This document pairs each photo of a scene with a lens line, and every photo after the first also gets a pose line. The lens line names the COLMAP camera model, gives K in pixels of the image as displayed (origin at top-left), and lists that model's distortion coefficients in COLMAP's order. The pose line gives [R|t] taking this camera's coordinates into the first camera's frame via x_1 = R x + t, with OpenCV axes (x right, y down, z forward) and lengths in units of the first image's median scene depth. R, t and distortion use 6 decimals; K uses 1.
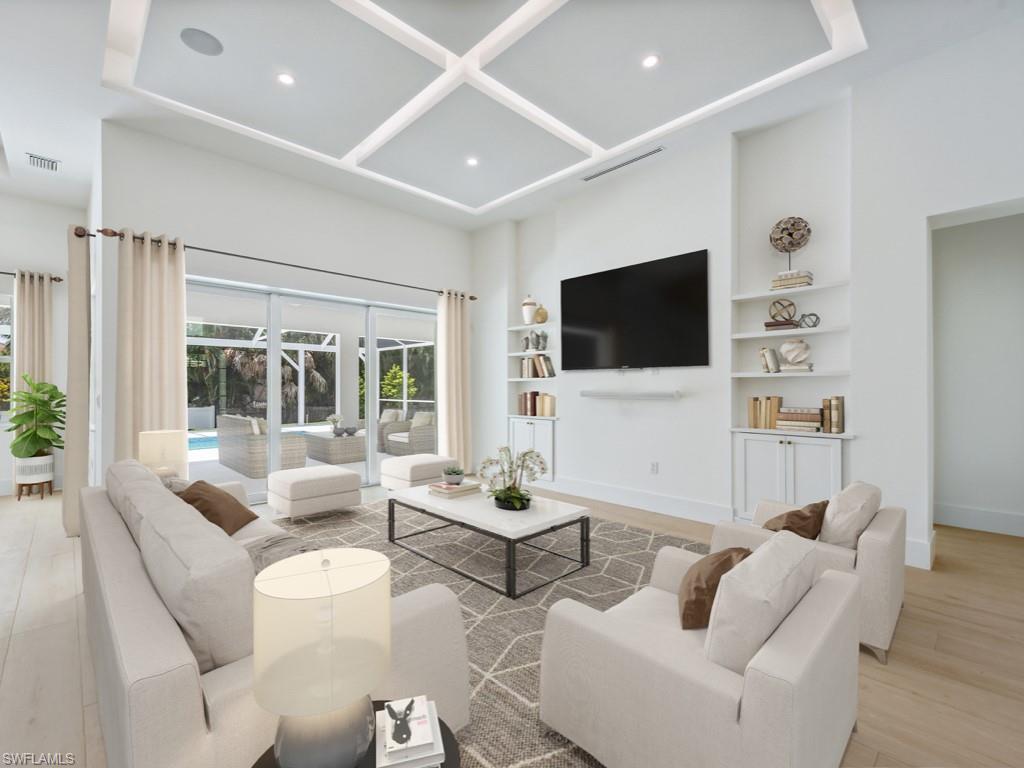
lens RADIAL K [[453.2, 0, 518.9], [0, 453.2, 383.8], [0, 0, 1]] dist [0.002145, 0.000517]
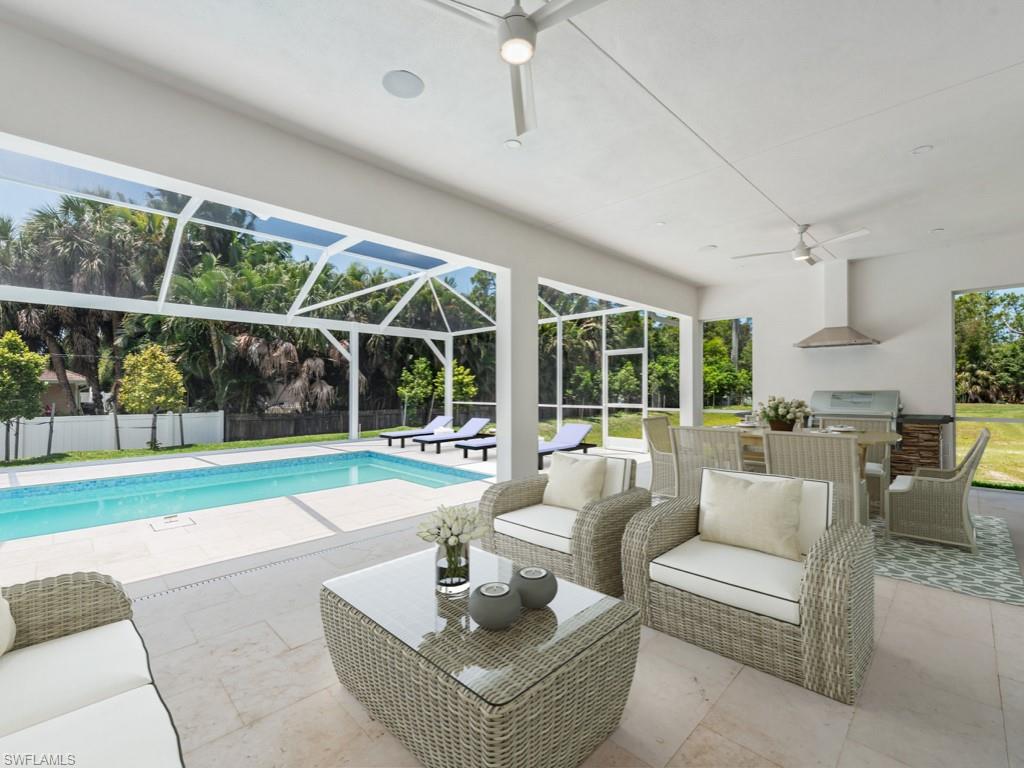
lens RADIAL K [[453.2, 0, 509.7], [0, 453.2, 386.2], [0, 0, 1]] dist [0.002145, 0.000517]
pose [[0.999991, -0.000358, -0.004178, -0.626505], [0.000368, 0.999997, 0.002451, 0.020196], [0.004177, -0.002452, 0.999988, 0.811685]]
